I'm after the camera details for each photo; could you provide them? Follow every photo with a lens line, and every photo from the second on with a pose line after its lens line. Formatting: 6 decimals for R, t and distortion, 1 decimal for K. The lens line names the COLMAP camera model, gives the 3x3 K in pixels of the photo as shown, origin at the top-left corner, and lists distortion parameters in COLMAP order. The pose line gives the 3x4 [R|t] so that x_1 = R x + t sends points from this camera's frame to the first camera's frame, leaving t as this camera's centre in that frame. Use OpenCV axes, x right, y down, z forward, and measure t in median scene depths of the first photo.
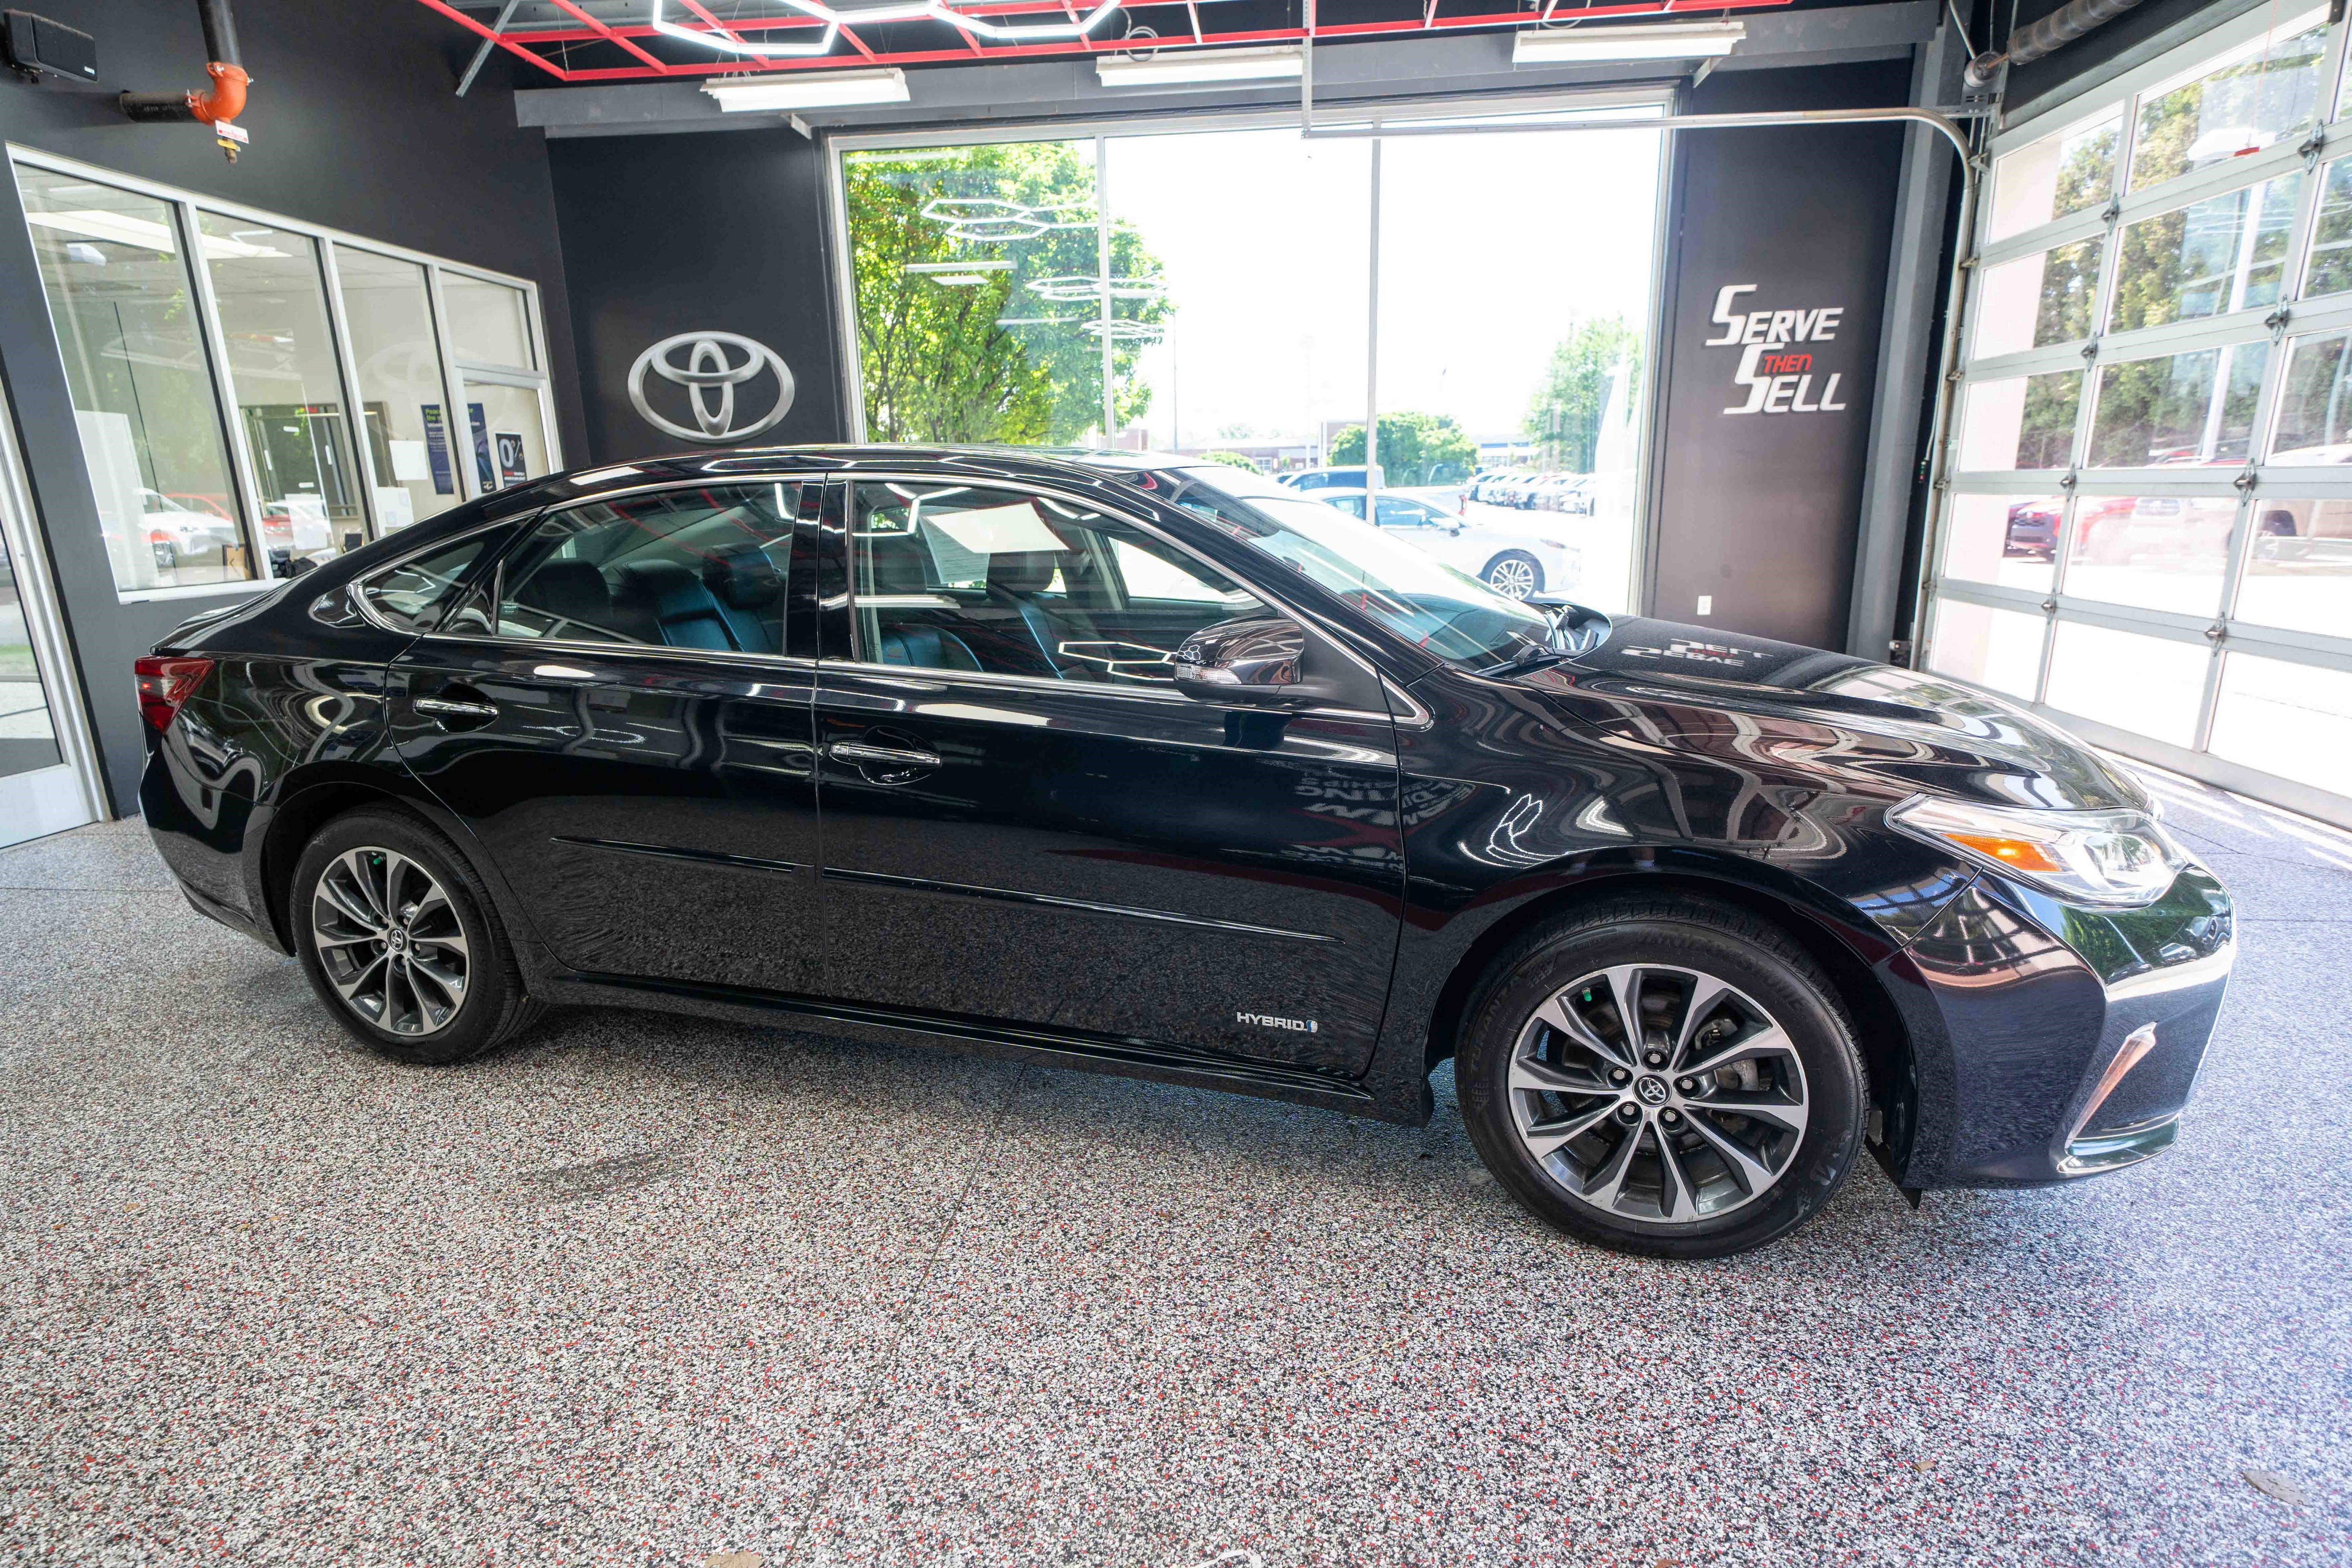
lens RADIAL K [[1219.4, 0, 1176.0], [0, 1219.4, 784.0], [0, 0, 1]] dist [0.017160, 0.002663]
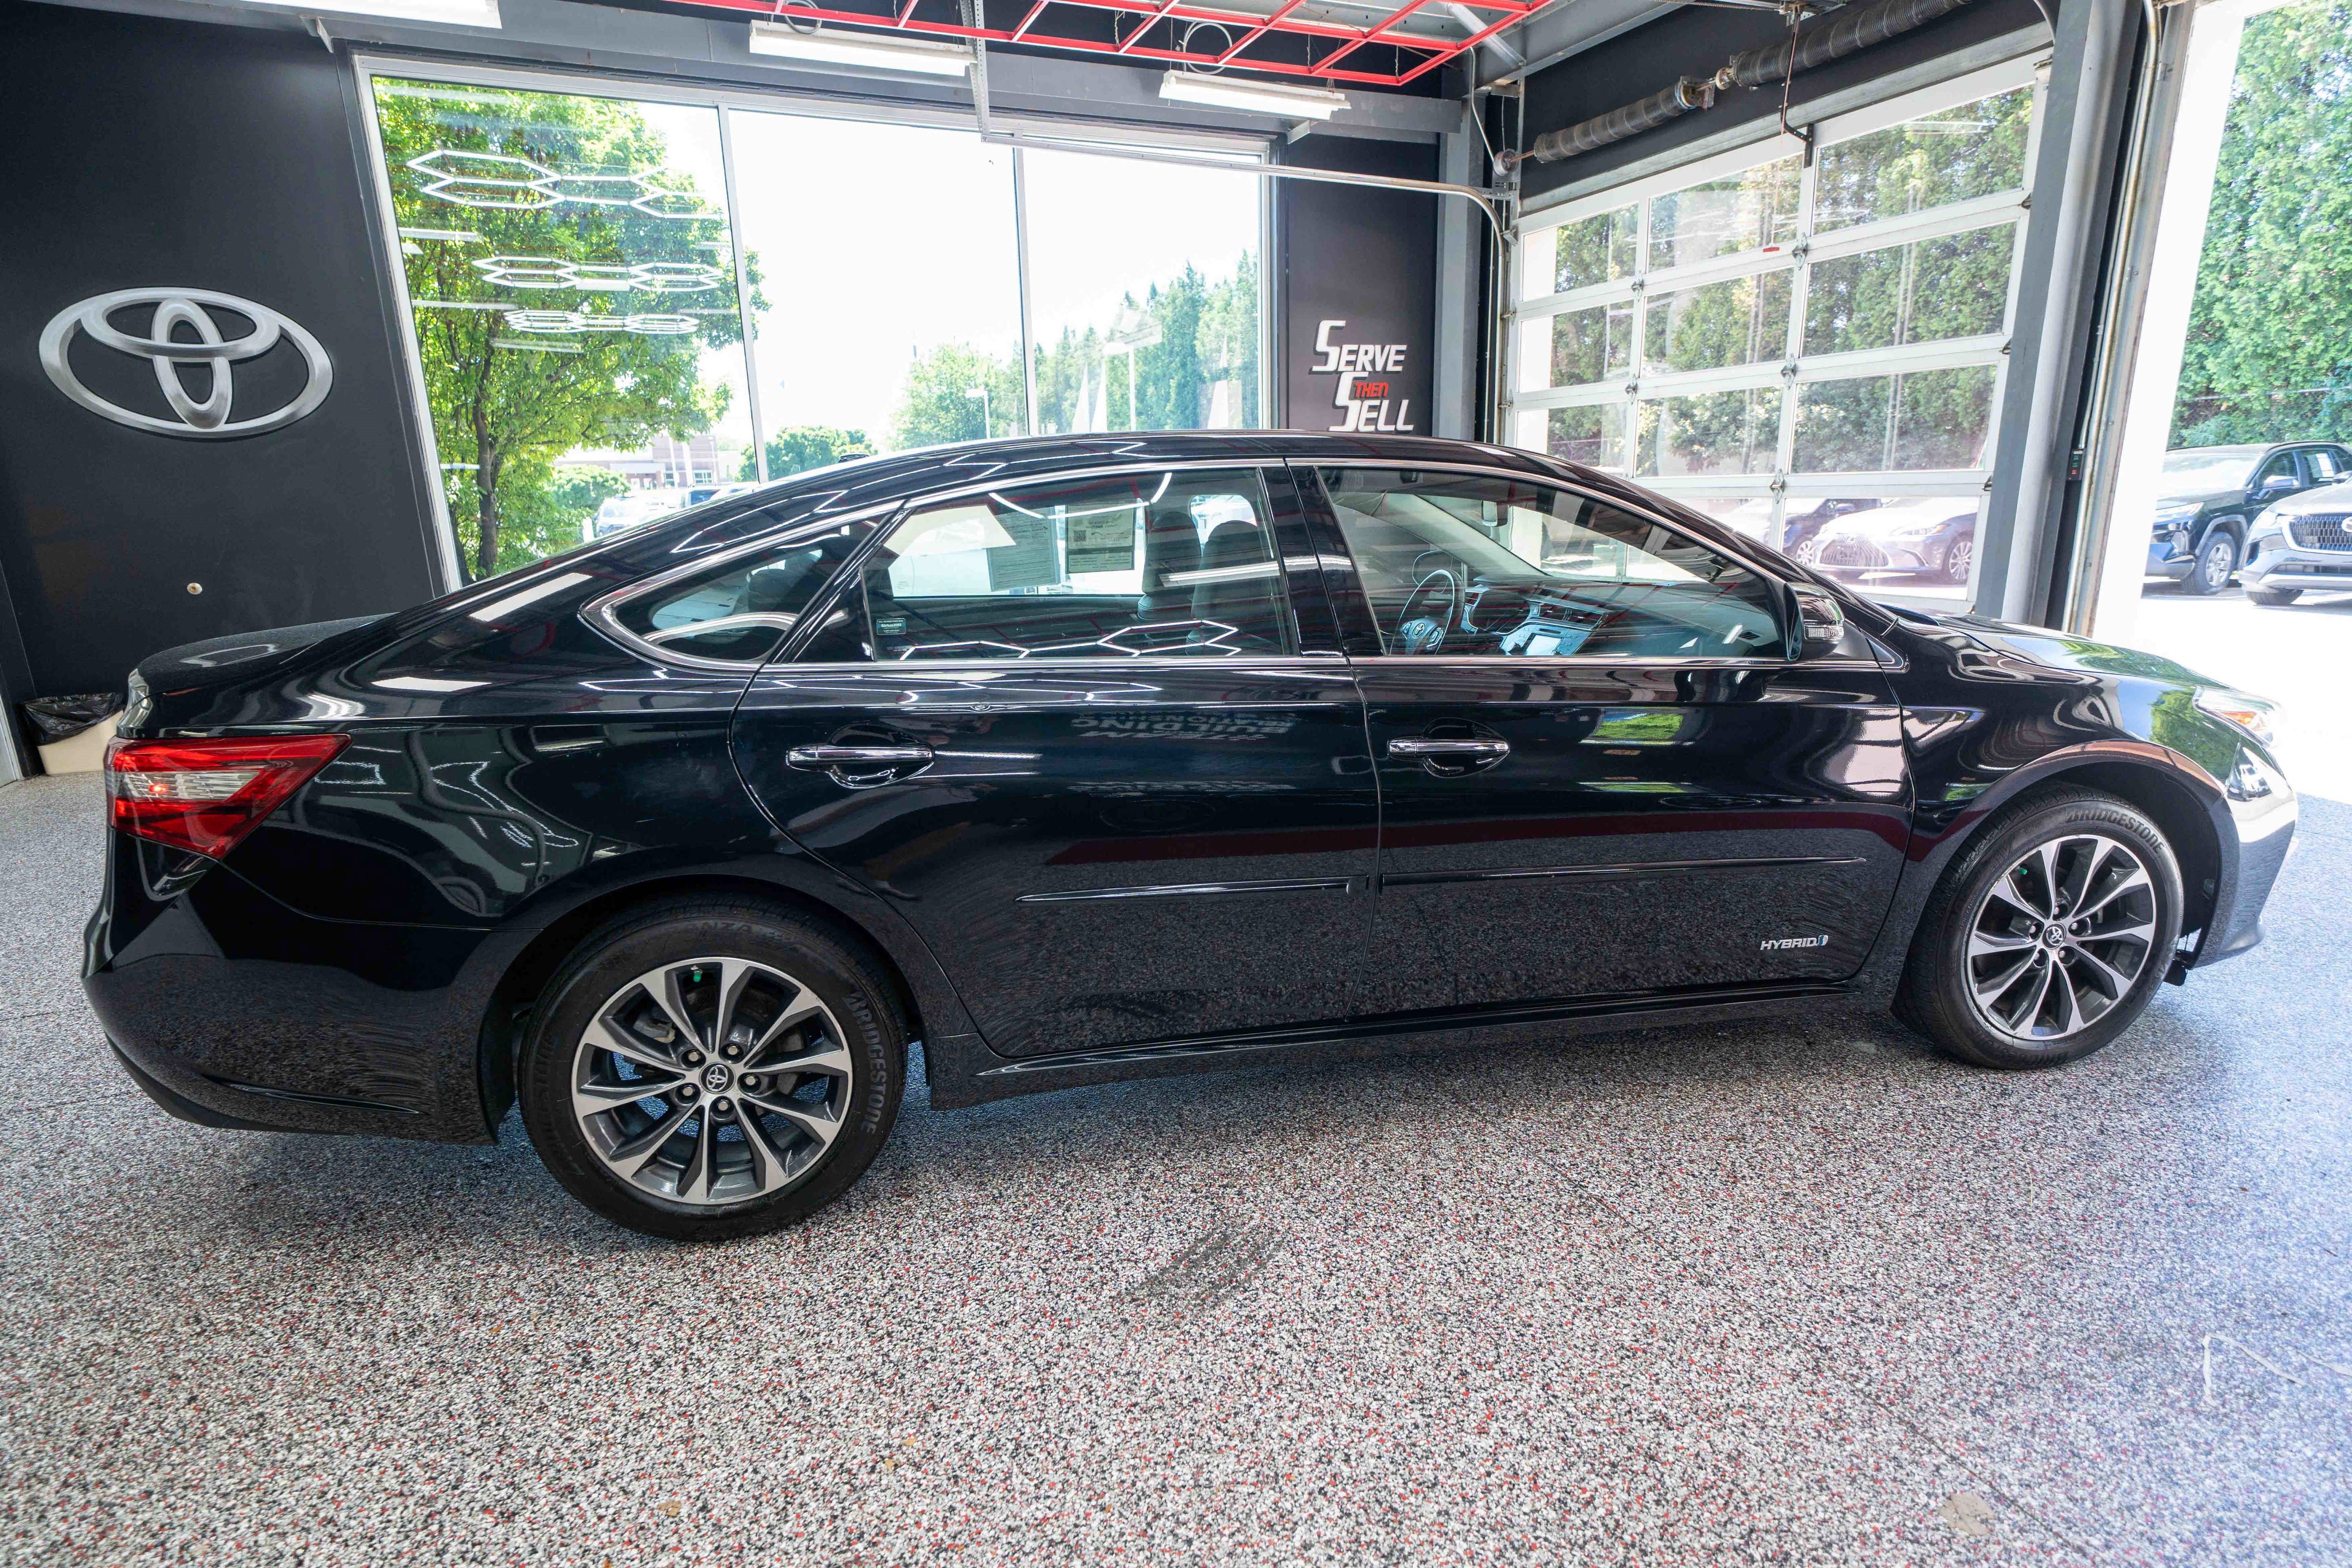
lens RADIAL K [[1219.4, 0, 1176.0], [0, 1219.4, 784.0], [0, 0, 1]] dist [0.017160, 0.002663]
pose [[0.875556, -0.114768, 0.469287, -0.259963], [0.120987, 0.992509, 0.016999, -0.011033], [-0.467722, 0.041894, 0.882882, 0.072759]]
